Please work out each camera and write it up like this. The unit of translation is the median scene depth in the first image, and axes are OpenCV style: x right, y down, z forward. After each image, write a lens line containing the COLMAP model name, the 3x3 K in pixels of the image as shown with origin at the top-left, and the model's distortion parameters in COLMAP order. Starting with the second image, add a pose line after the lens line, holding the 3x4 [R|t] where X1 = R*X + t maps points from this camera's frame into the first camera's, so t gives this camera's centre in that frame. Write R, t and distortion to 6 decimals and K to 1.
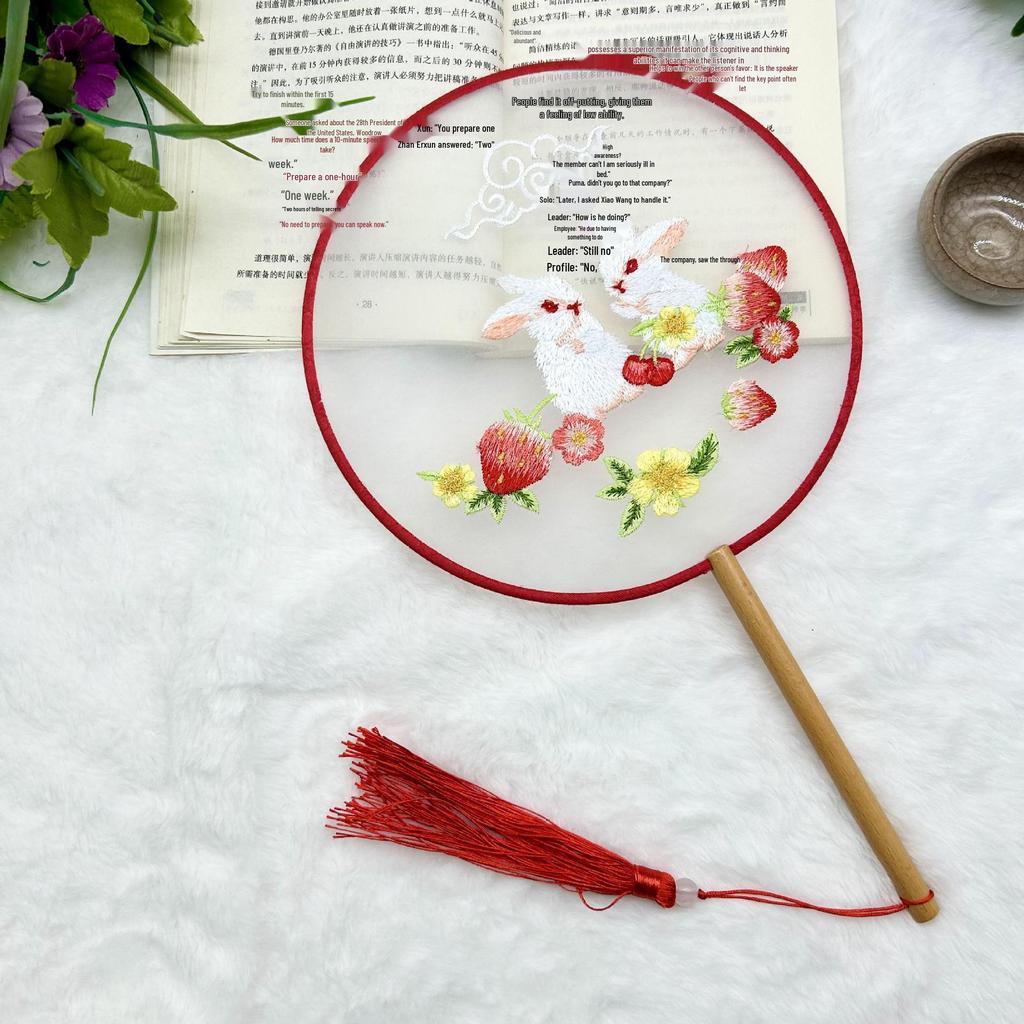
lens RADIAL K [[1032.1, 0, 513.0], [0, 1032.1, 514.6], [0, 0, 1]] dist [-0.002827, 0.004970]
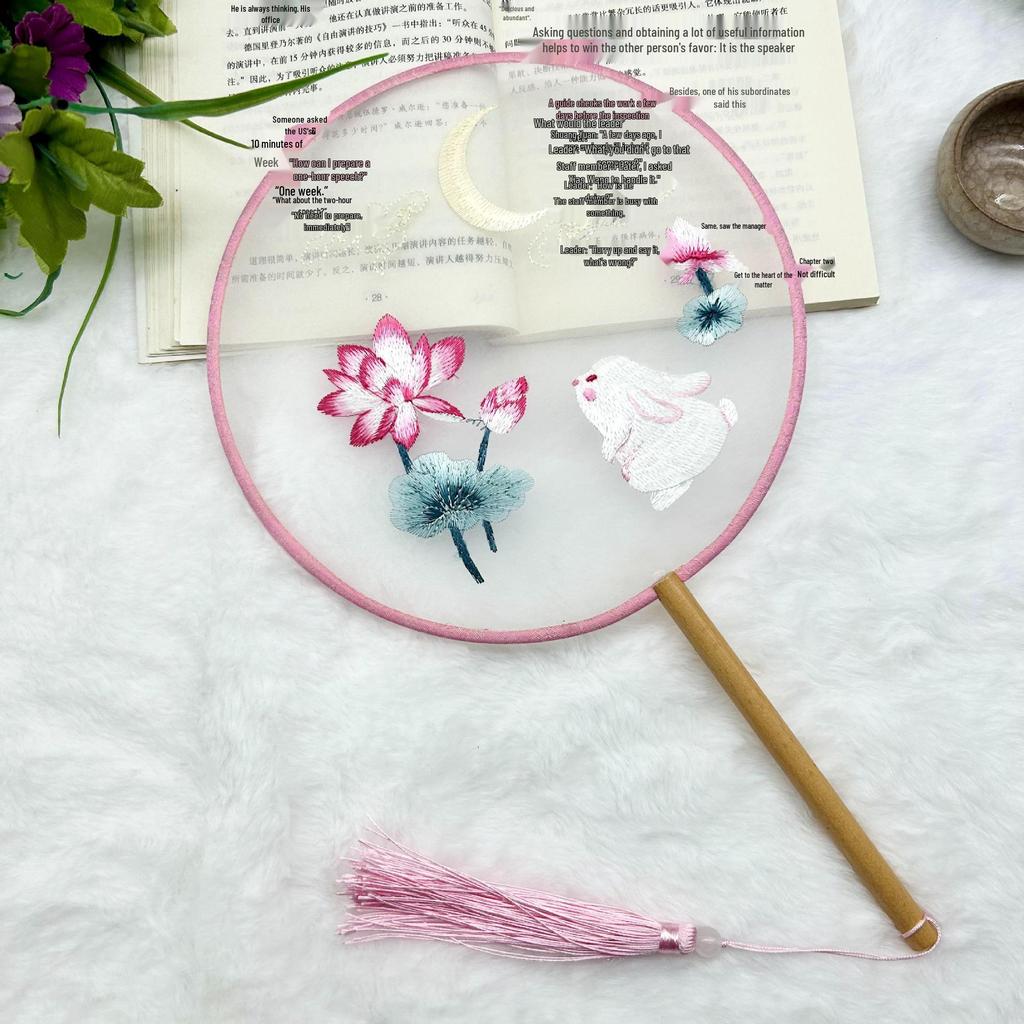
lens RADIAL K [[1021.1, 0, 506.0], [0, 1021.1, 514.0], [0, 0, 1]] dist [0.002679, -0.000065]
pose [[0.996002, -0.071236, 0.053896, -0.086824], [0.073457, 0.996479, -0.040412, 0.043436], [-0.050828, 0.044209, 0.997728, 0.073949]]
